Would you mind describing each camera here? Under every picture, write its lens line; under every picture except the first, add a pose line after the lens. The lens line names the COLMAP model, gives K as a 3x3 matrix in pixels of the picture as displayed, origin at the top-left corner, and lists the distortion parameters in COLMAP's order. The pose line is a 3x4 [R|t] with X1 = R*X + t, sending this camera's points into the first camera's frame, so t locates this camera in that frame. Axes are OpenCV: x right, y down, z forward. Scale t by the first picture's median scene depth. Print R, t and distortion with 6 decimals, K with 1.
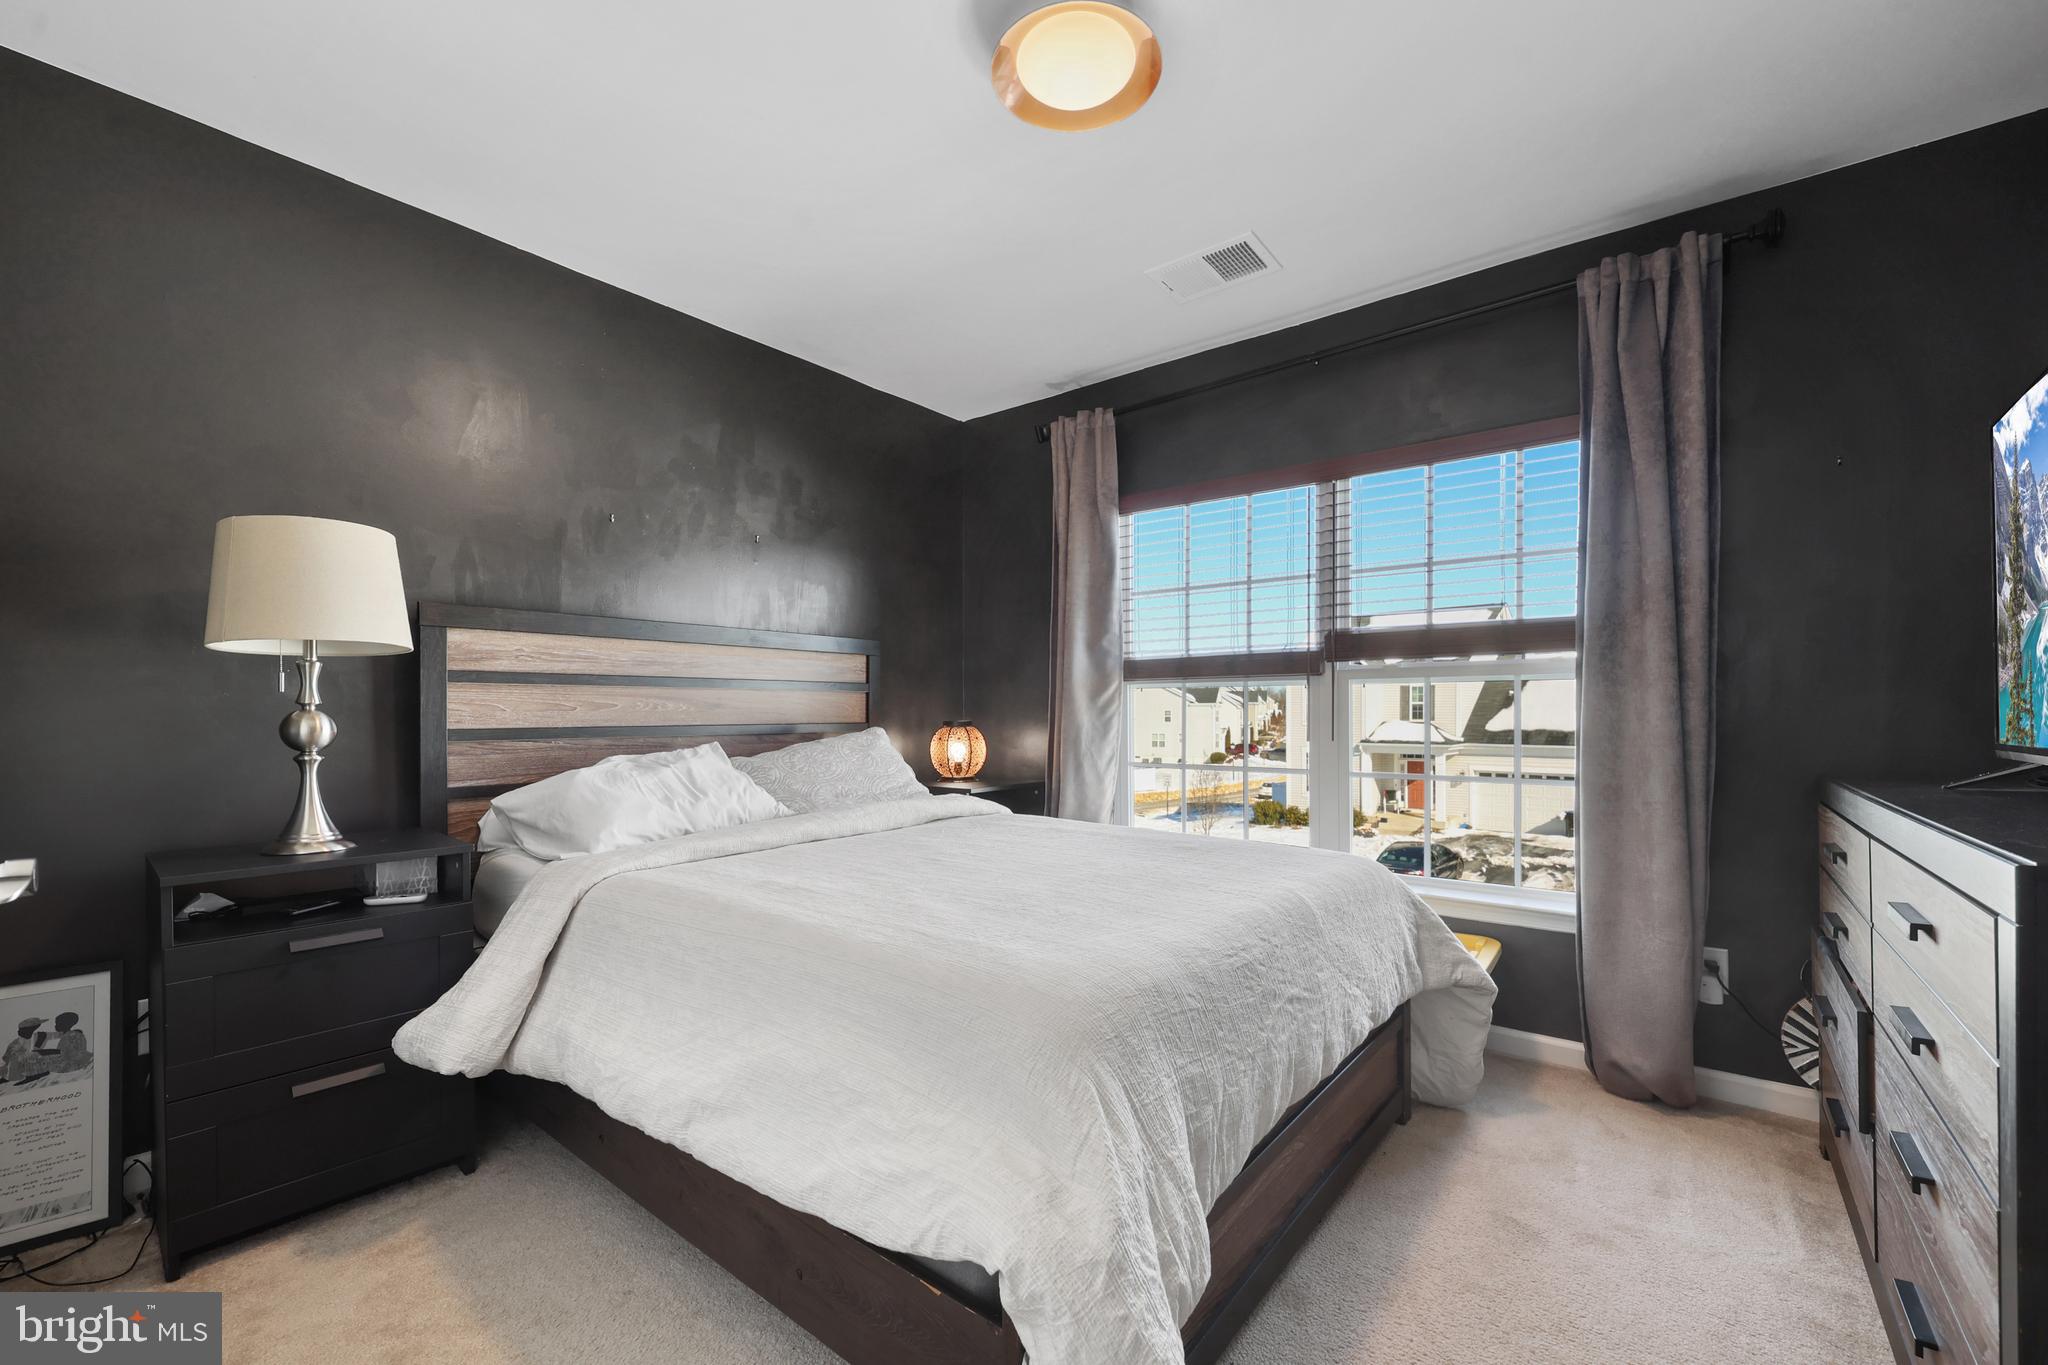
lens RADIAL K [[834.5, 0, 1016.3], [0, 834.5, 679.6], [0, 0, 1]] dist [0.000223, -0.000180]
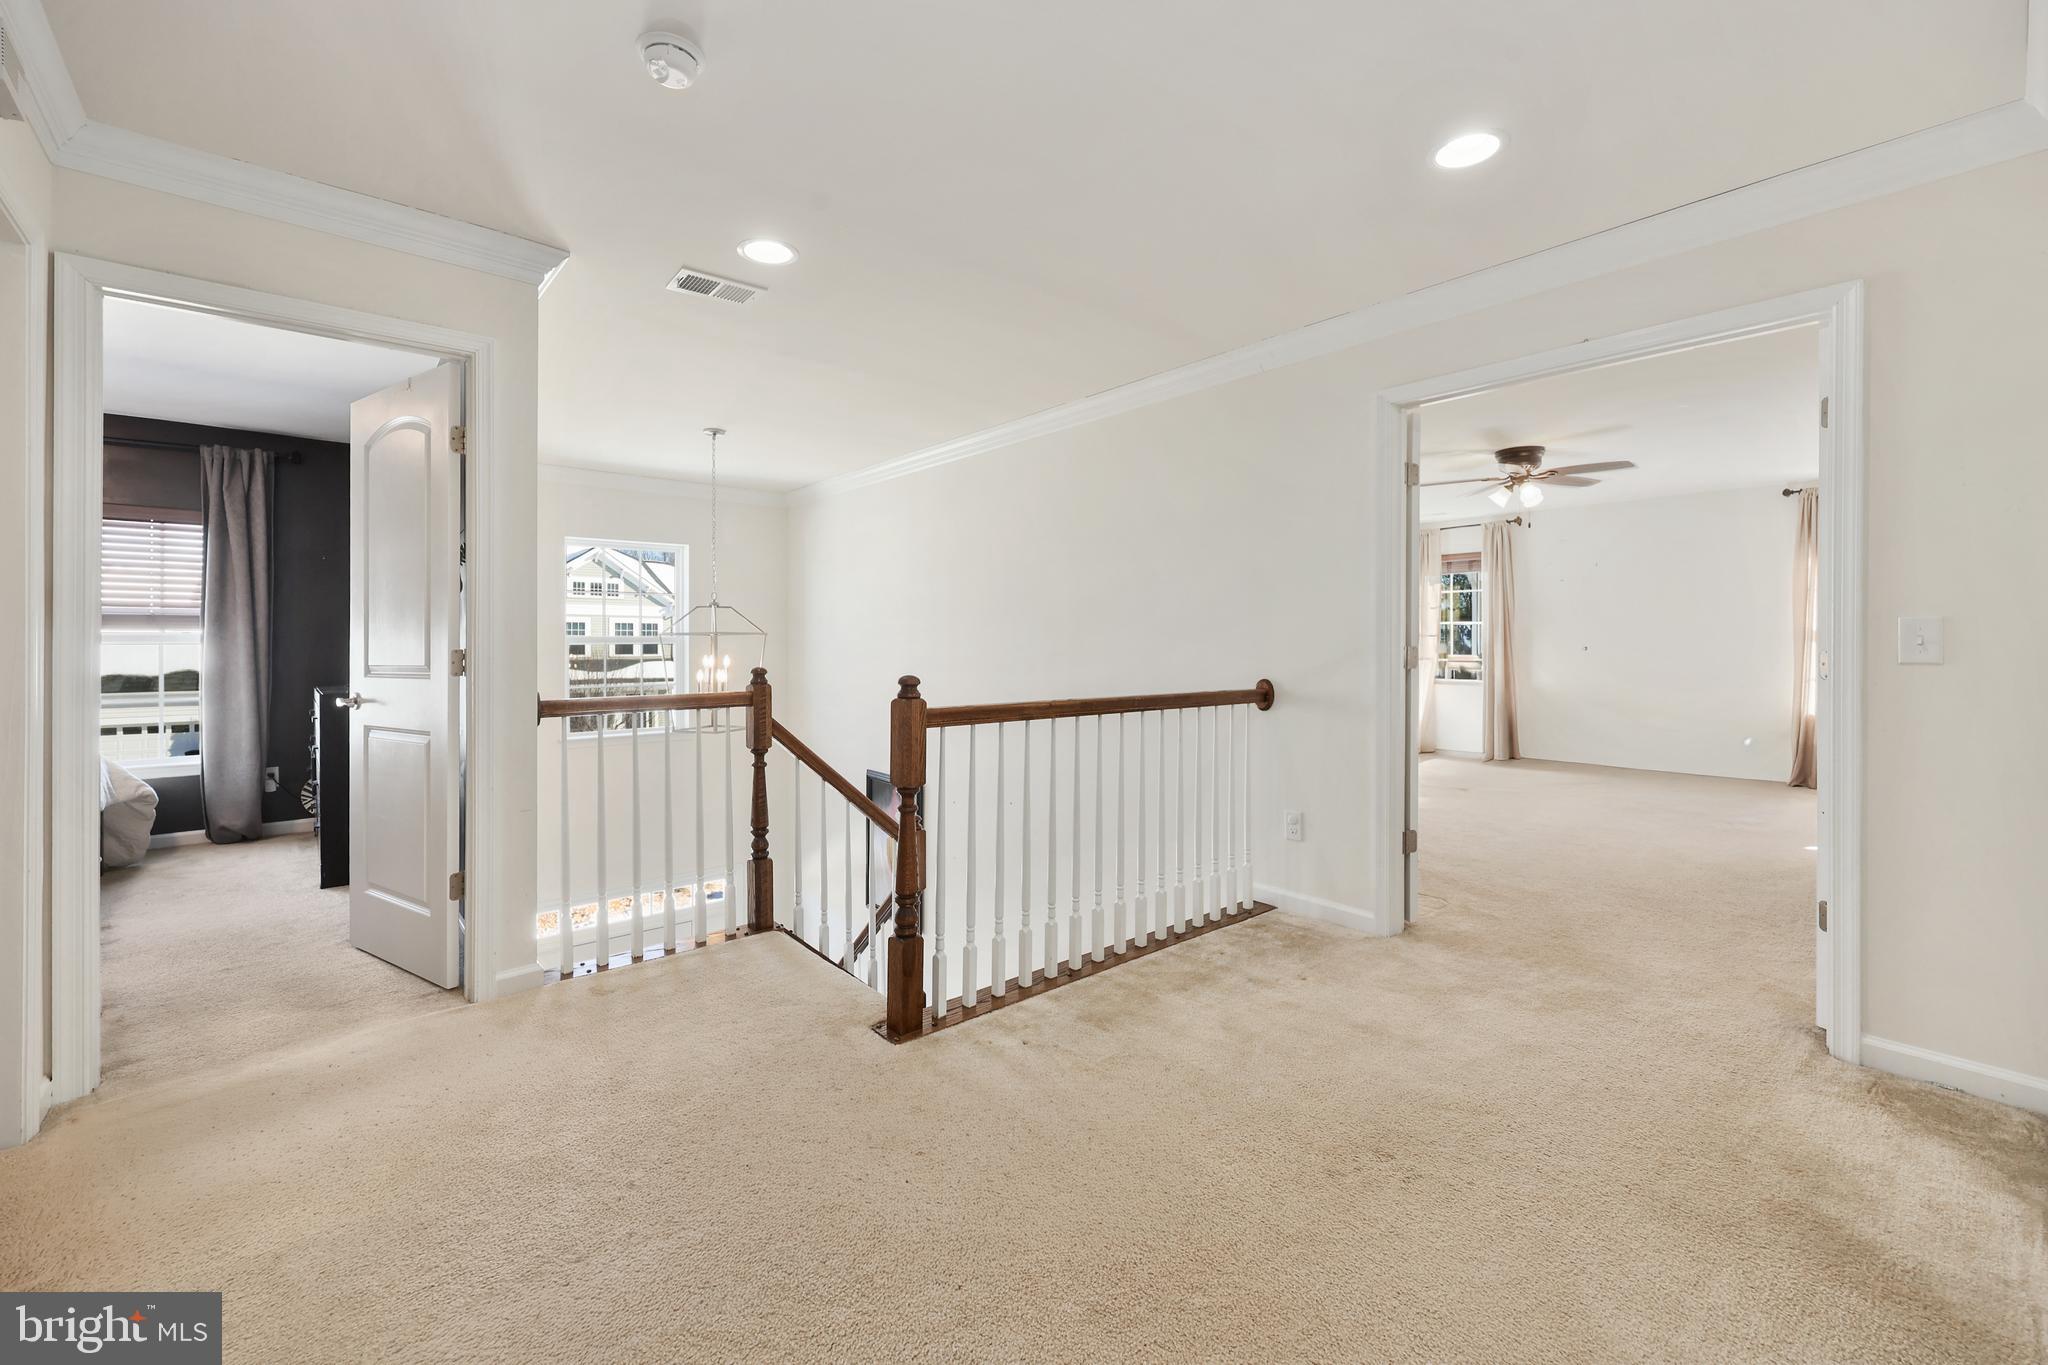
lens RADIAL K [[834.5, 0, 1016.3], [0, 834.5, 679.6], [0, 0, 1]] dist [0.000223, -0.000180]
pose [[0.180628, -0.035152, 0.982923, -0.999038], [-0.034696, 0.998511, 0.042086, -0.075542], [-0.982939, -0.041706, 0.179140, -1.358702]]
